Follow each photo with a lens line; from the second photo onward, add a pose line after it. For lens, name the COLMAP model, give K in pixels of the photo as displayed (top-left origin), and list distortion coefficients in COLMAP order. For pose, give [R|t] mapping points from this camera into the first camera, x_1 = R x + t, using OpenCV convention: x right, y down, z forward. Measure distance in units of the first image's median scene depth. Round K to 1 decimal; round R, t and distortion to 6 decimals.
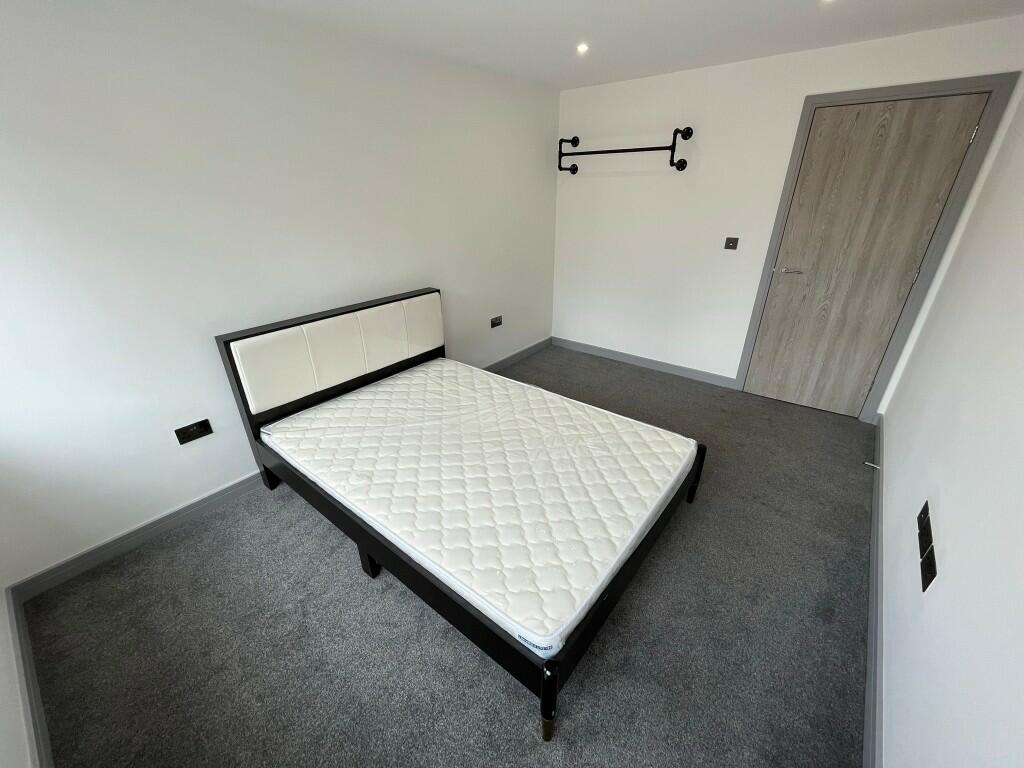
lens RADIAL K [[413.3, 0, 510.5], [0, 413.3, 381.3], [0, 0, 1]] dist [-0.001720, -0.000713]
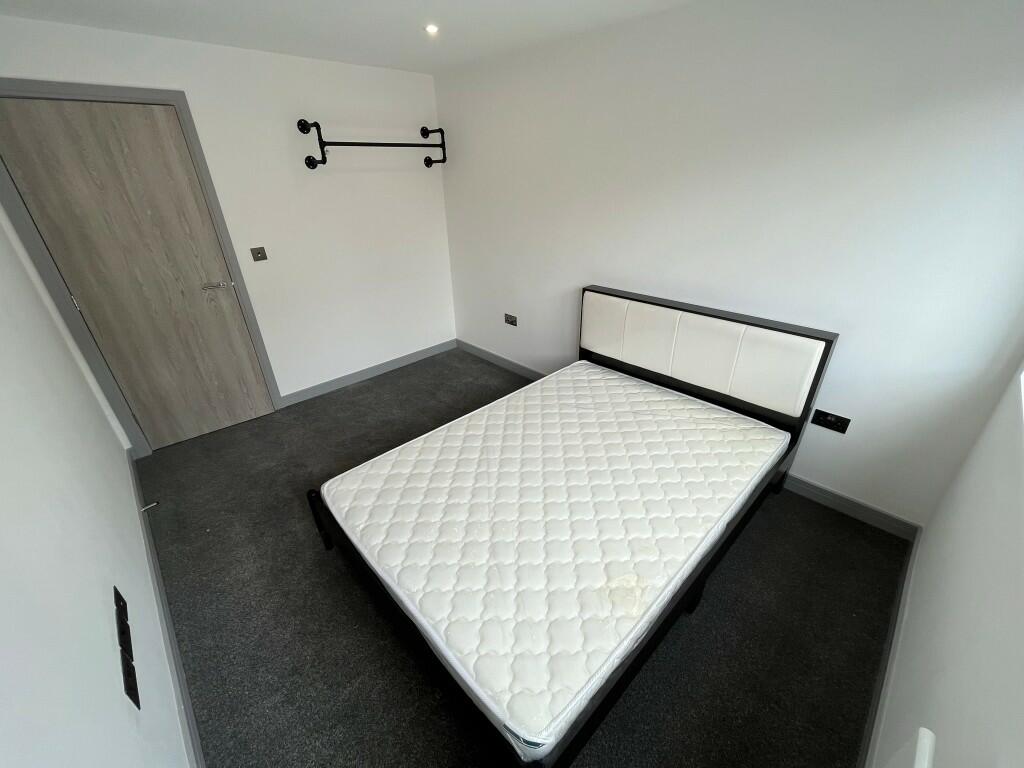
lens RADIAL K [[413.3, 0, 511.9], [0, 413.3, 386.3], [0, 0, 1]] dist [-0.001720, -0.000713]
pose [[-0.129184, 0.463198, -0.876789, 0.604592], [-0.421097, 0.774888, 0.471408, -0.322500], [0.897769, 0.430111, 0.094948, 0.632694]]
